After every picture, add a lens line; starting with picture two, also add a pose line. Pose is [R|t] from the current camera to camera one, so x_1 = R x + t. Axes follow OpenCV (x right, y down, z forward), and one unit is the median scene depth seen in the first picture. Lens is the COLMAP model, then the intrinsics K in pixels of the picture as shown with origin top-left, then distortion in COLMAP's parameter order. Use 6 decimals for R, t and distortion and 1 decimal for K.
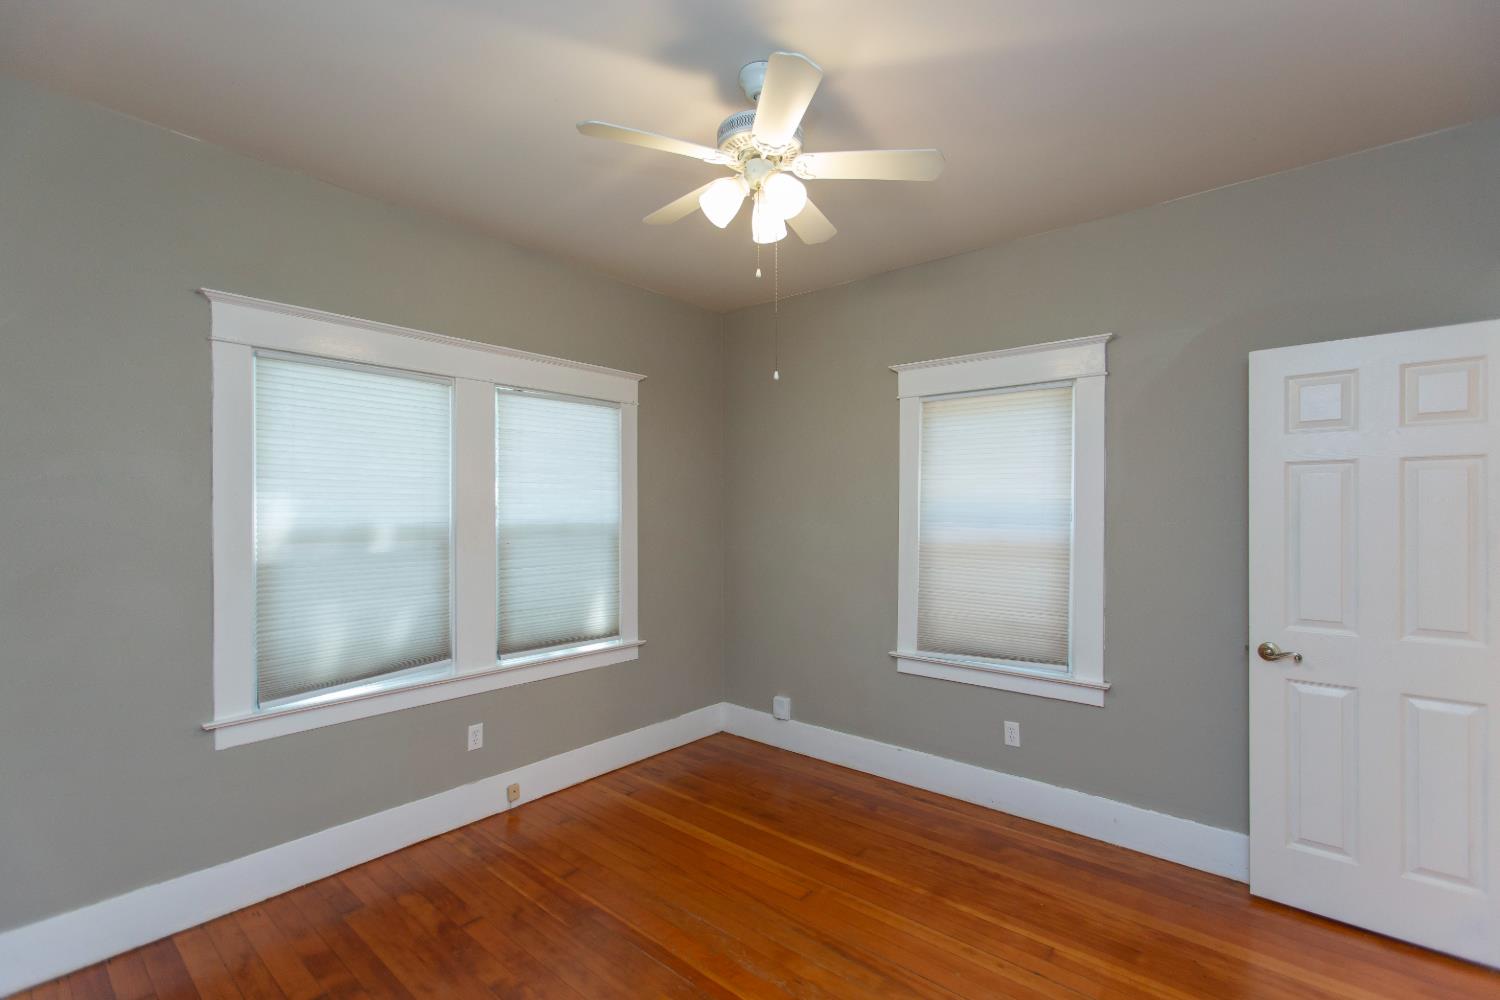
lens RADIAL K [[684.3, 0, 760.7], [0, 684.3, 512.8], [0, 0, 1]] dist [-0.003592, 0.000916]
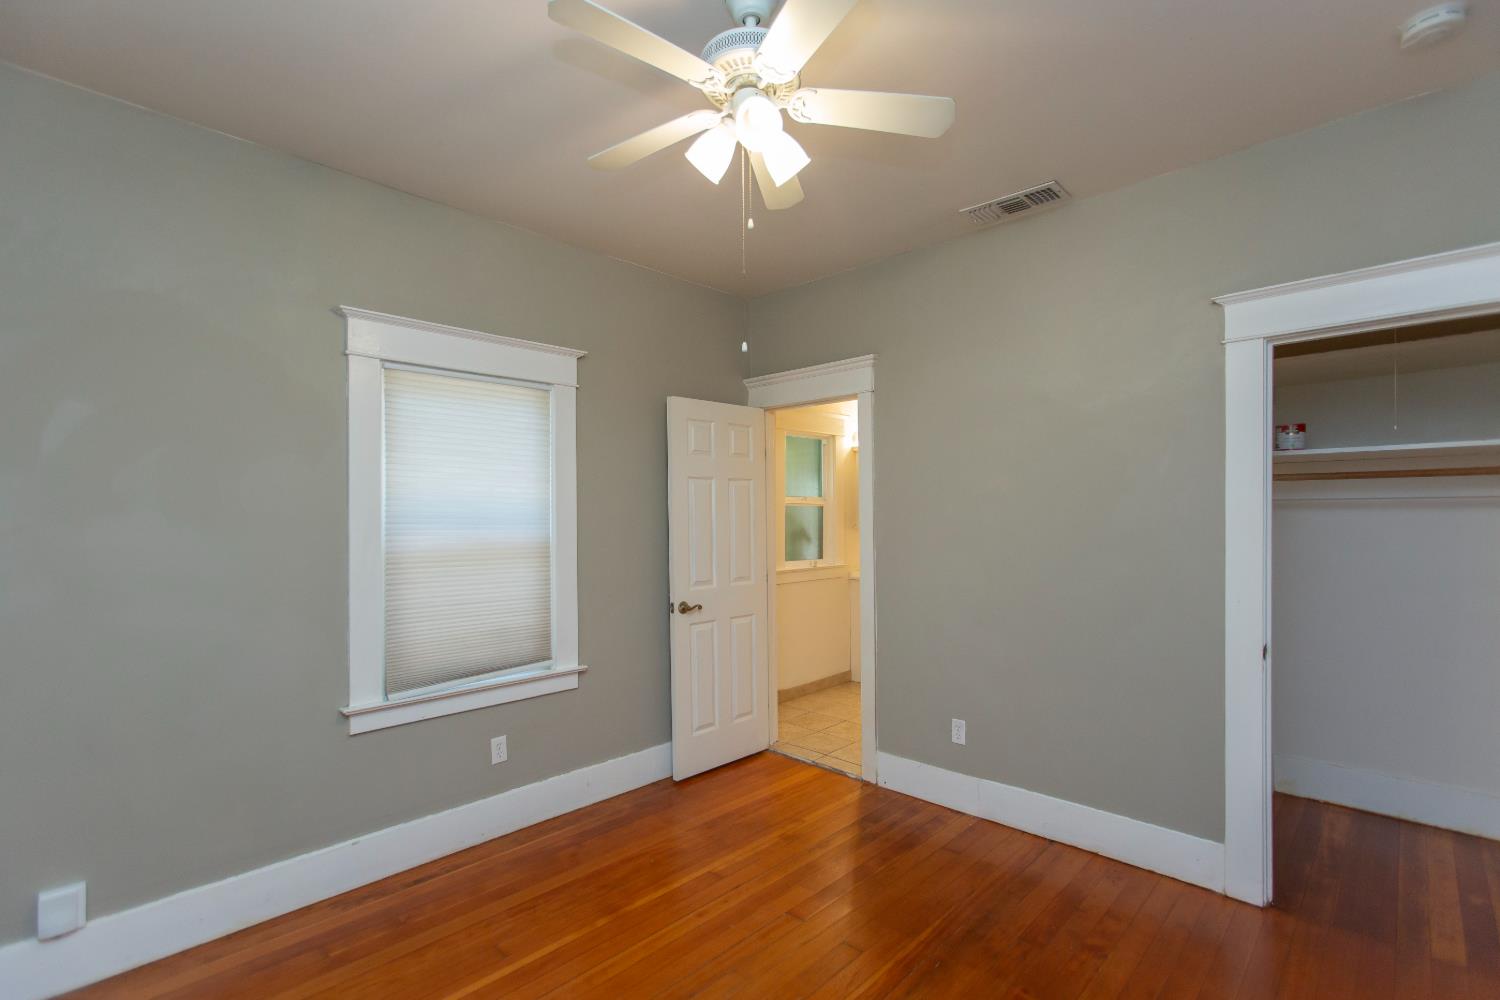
lens RADIAL K [[684.3, 0, 760.7], [0, 684.3, 512.8], [0, 0, 1]] dist [-0.003592, 0.000916]
pose [[0.057613, -0.001132, 0.998338, -0.578921], [0.009352, 0.999956, 0.000594, 0.003626], [-0.998295, 0.009302, 0.057621, 0.628137]]
